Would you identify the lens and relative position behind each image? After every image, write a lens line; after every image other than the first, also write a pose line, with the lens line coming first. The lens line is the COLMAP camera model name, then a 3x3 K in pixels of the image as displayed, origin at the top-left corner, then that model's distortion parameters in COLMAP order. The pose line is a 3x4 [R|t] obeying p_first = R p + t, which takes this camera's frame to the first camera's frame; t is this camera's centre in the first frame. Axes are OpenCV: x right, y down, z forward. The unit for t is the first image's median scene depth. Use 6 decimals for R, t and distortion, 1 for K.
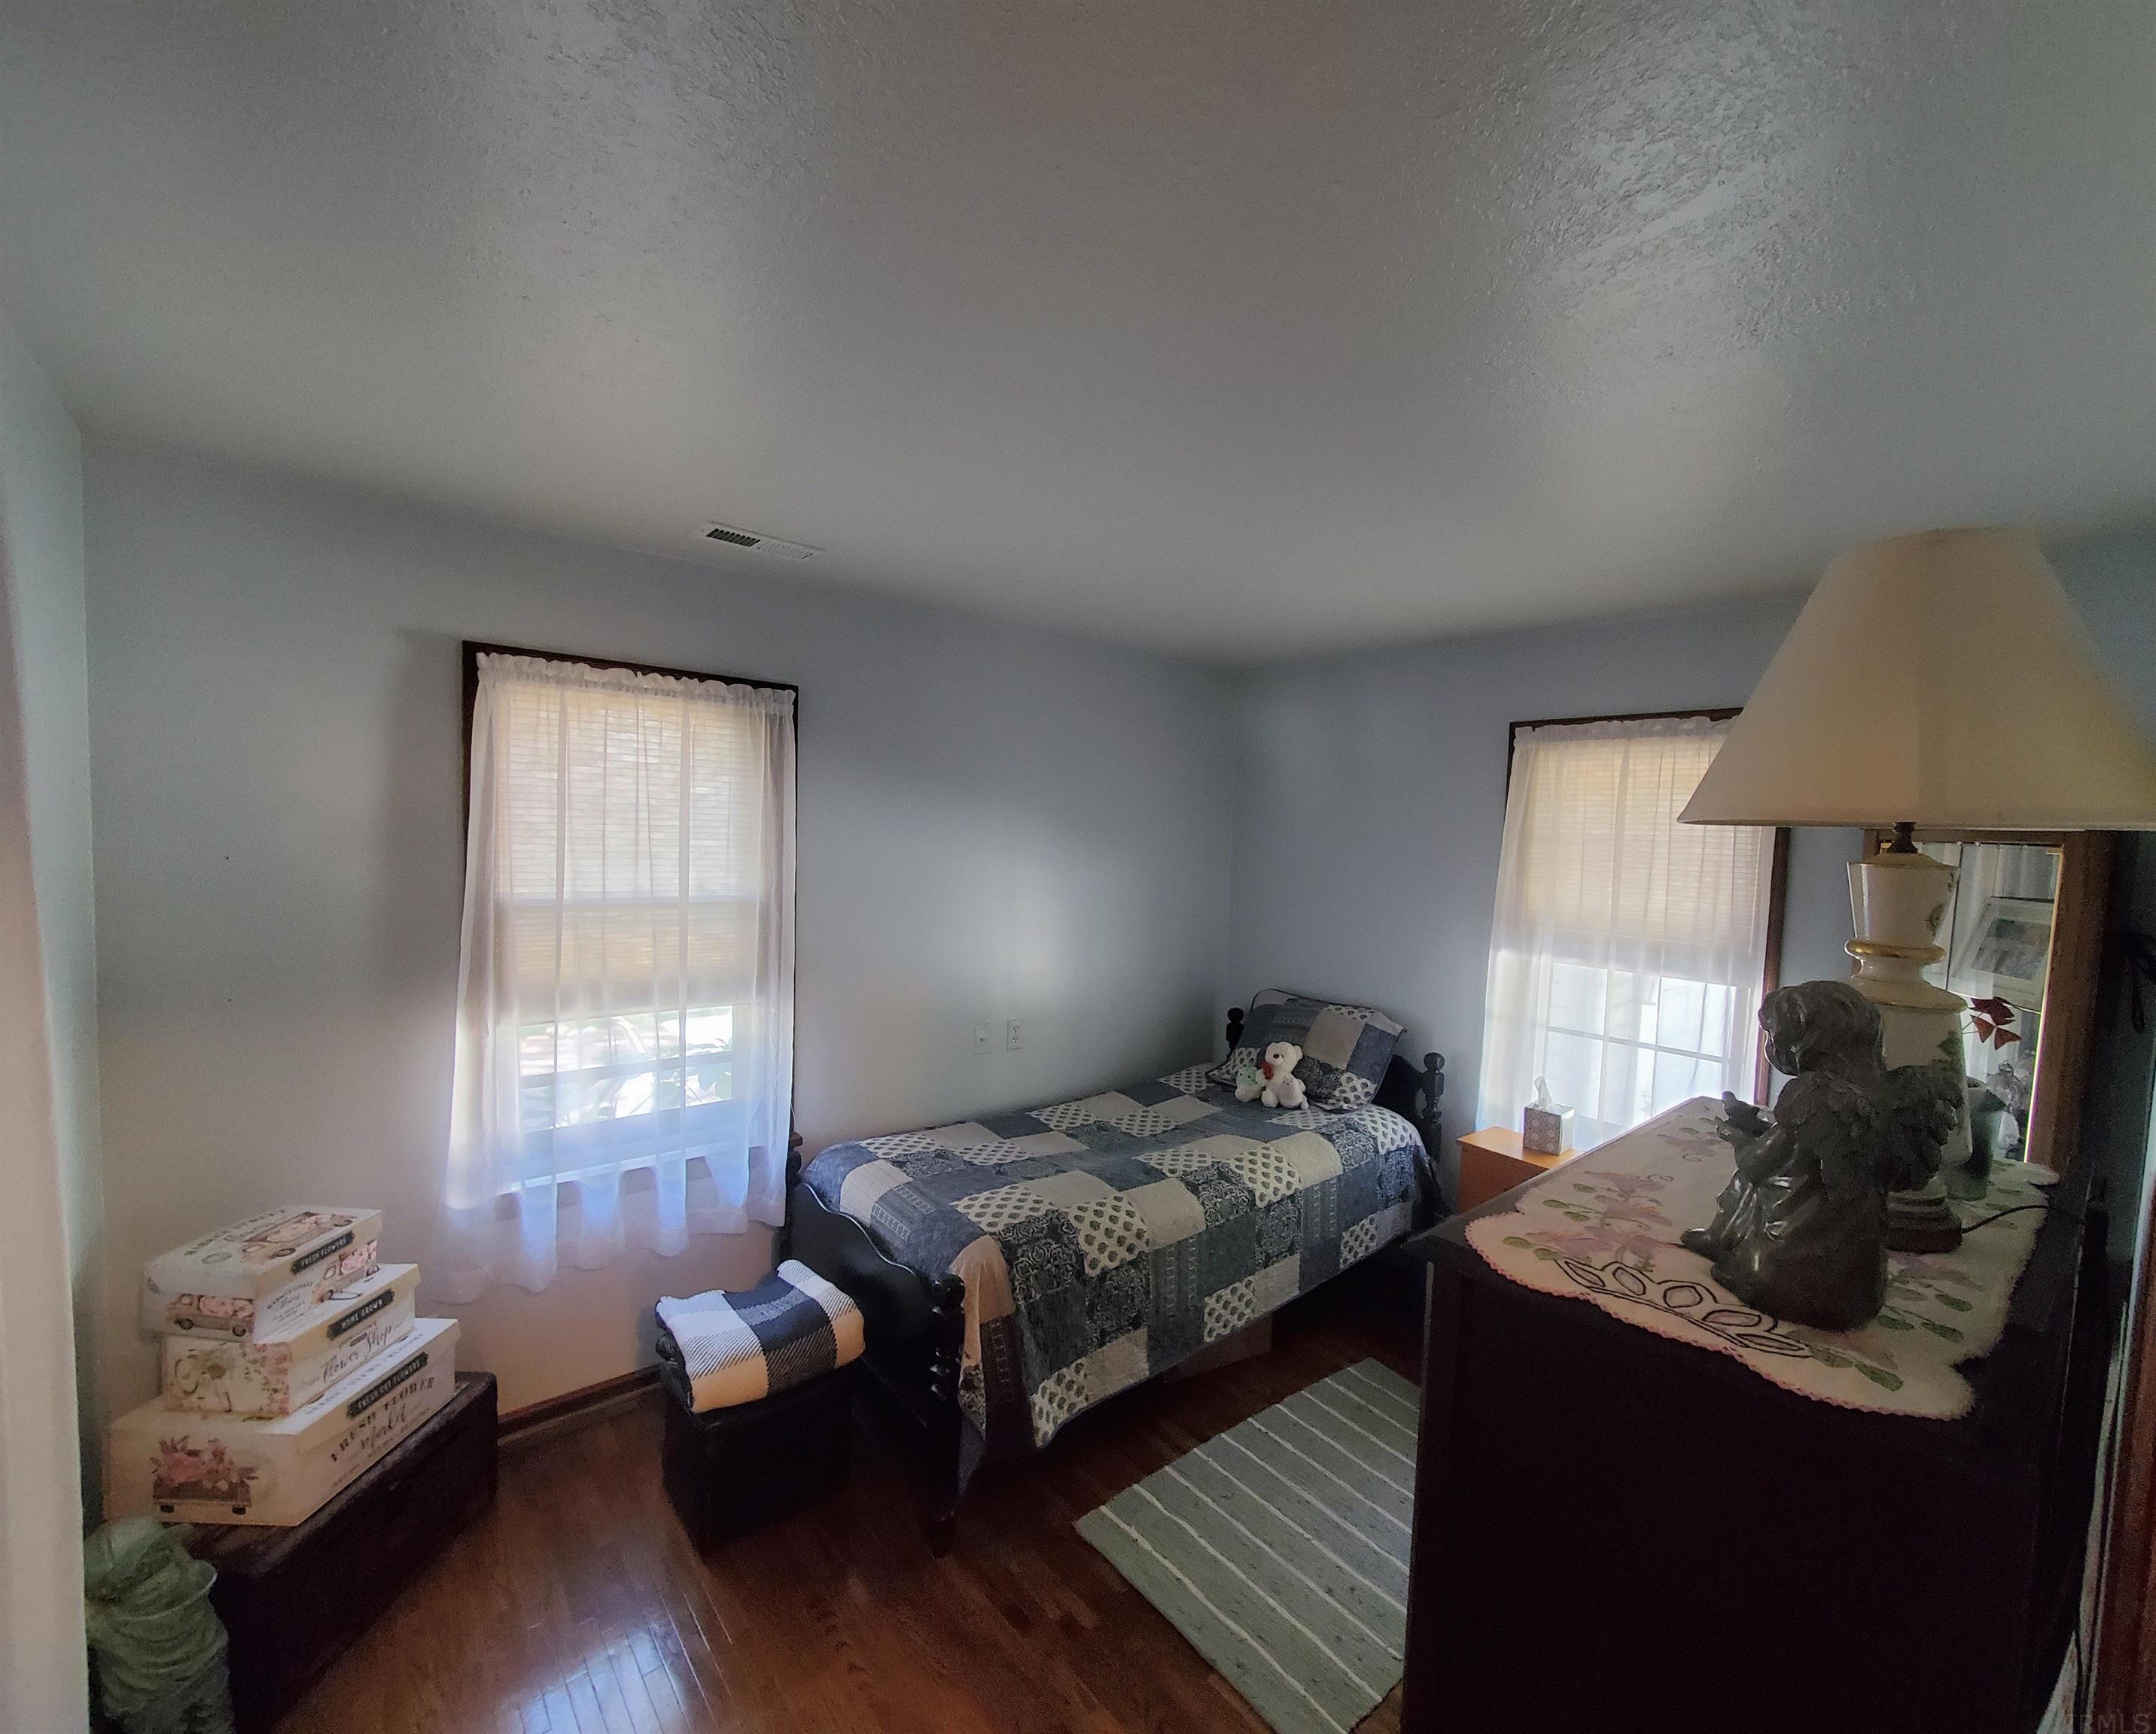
lens RADIAL K [[894.7, 0, 1117.8], [0, 894.7, 875.1], [0, 0, 1]] dist [0.011412, -0.000772]
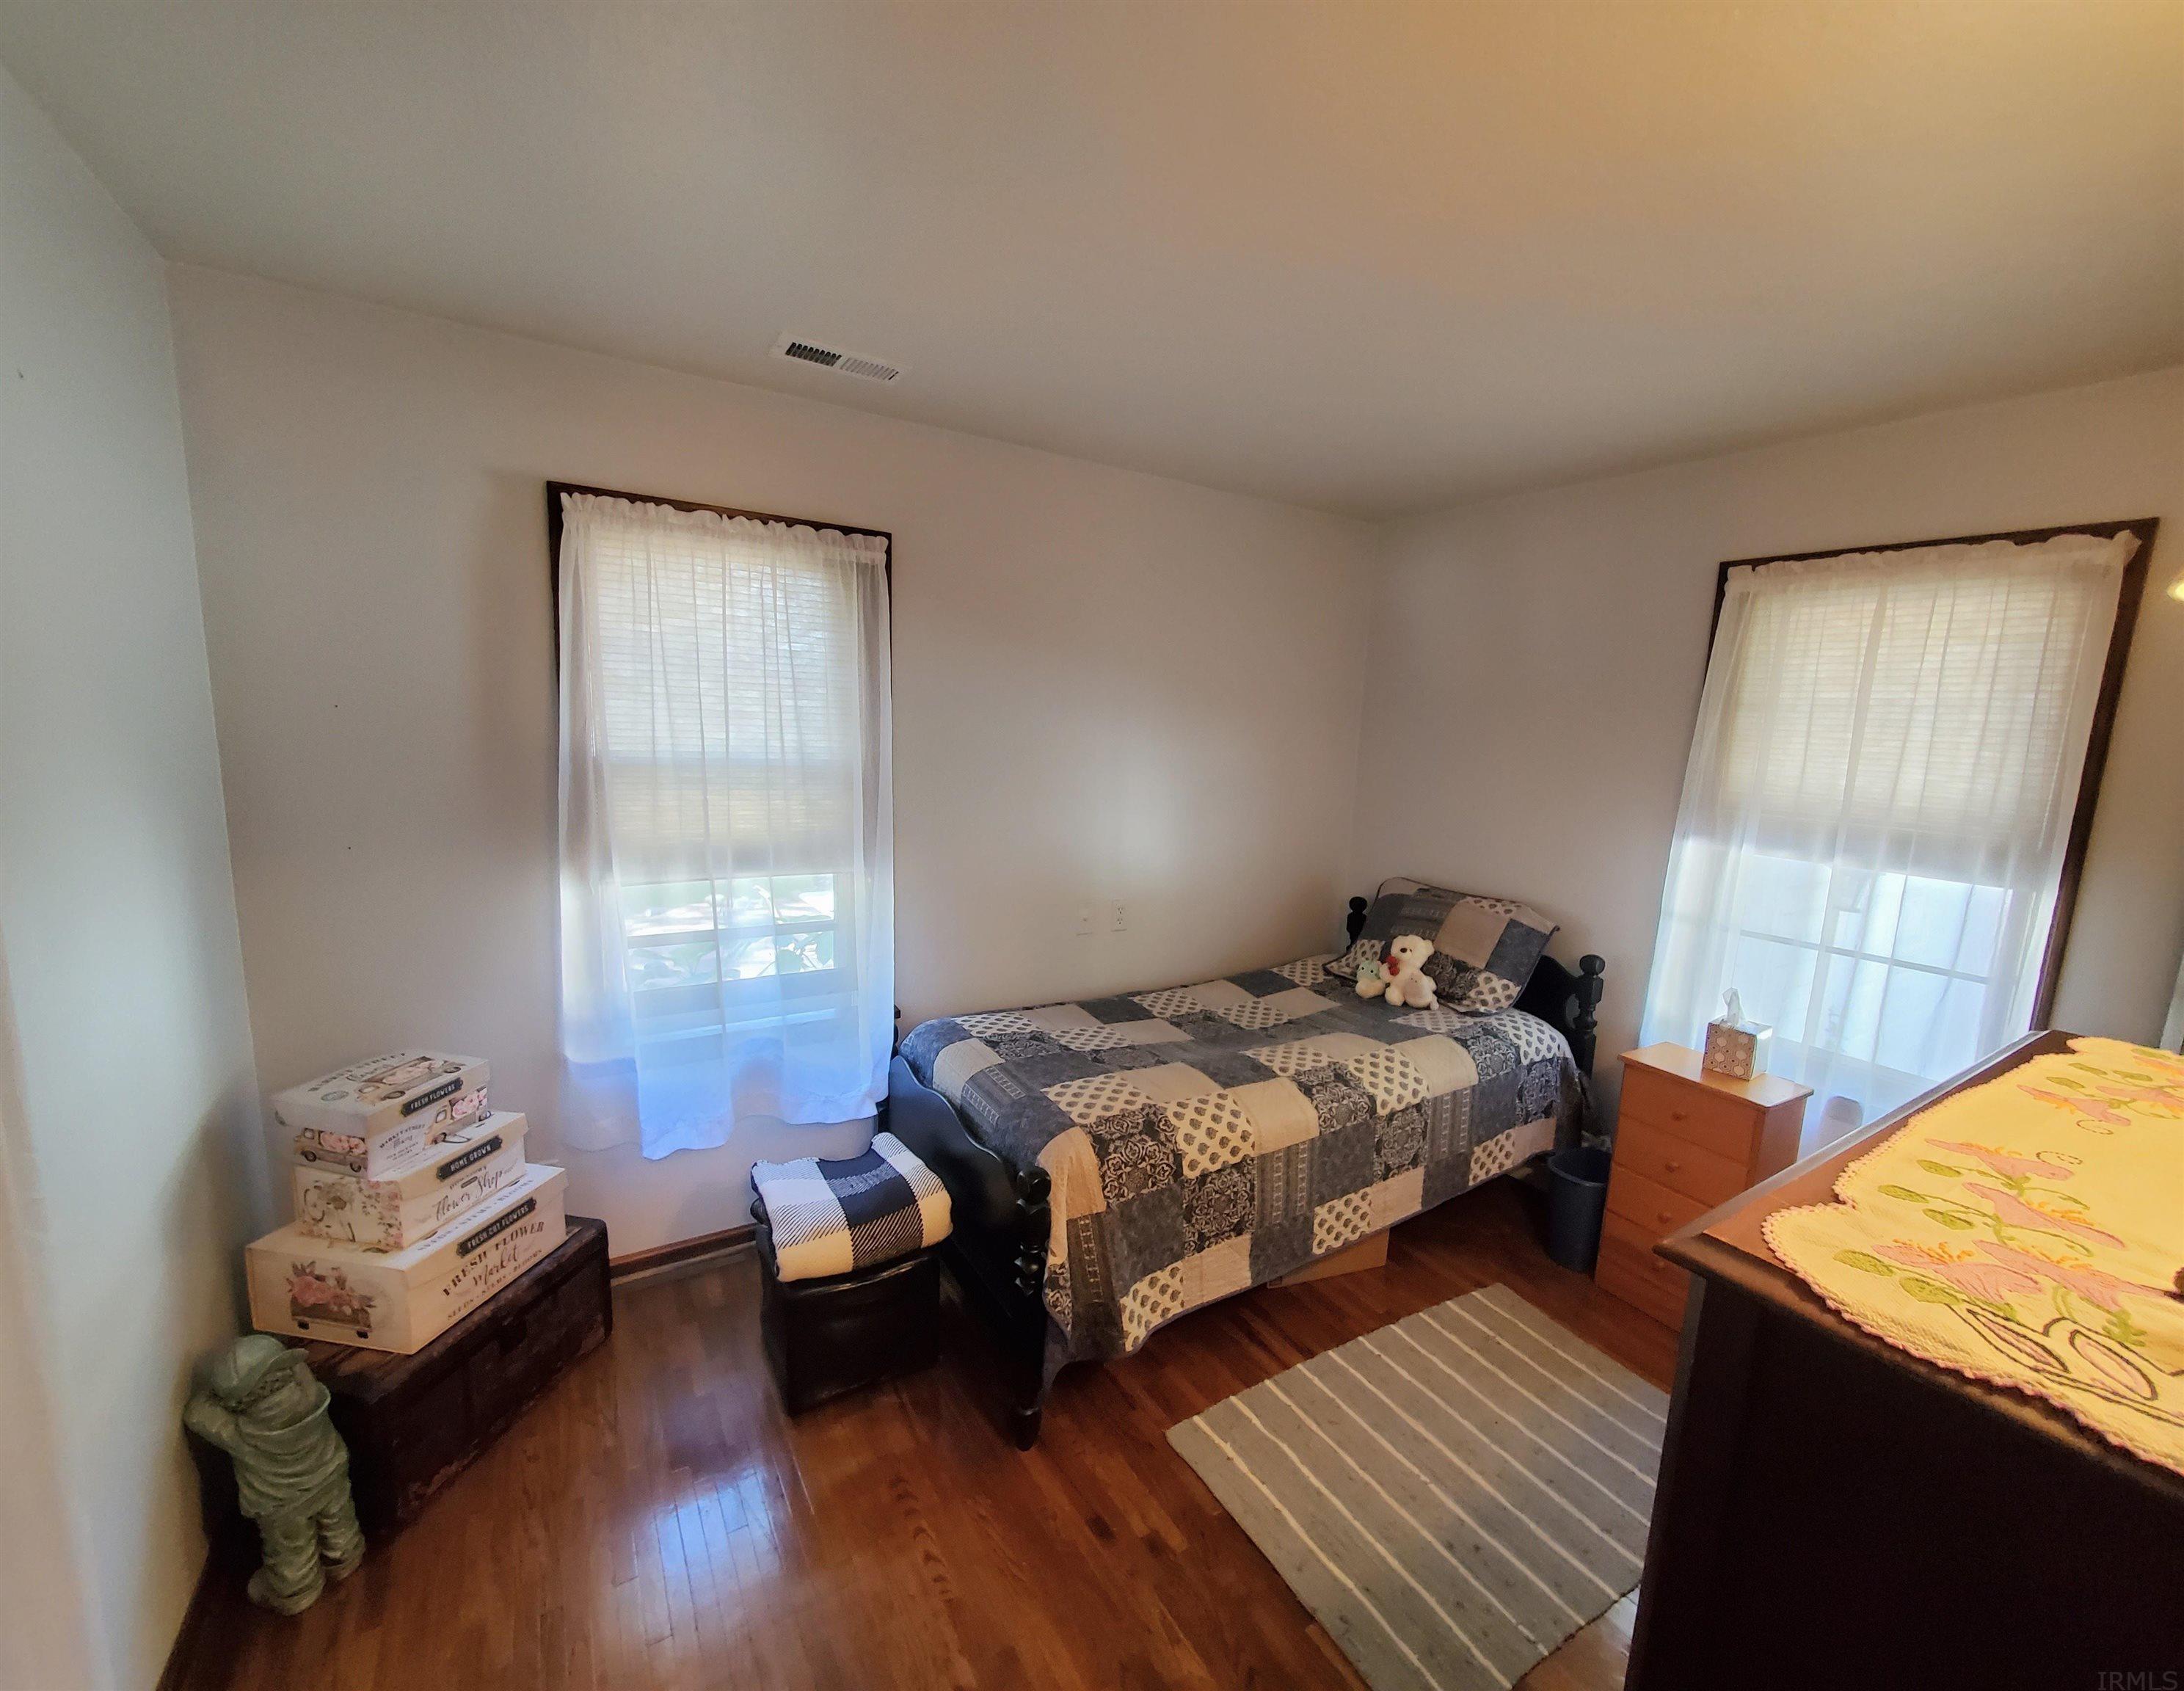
lens RADIAL K [[874.8, 0, 1119.6], [0, 874.8, 842.0], [0, 0, 1]] dist [0.011599, 0.000468]
pose [[0.991087, 0.029082, -0.130005, 0.005185], [-0.017947, 0.996132, 0.086017, 0.029190], [0.132003, -0.082917, 0.987775, 0.129191]]
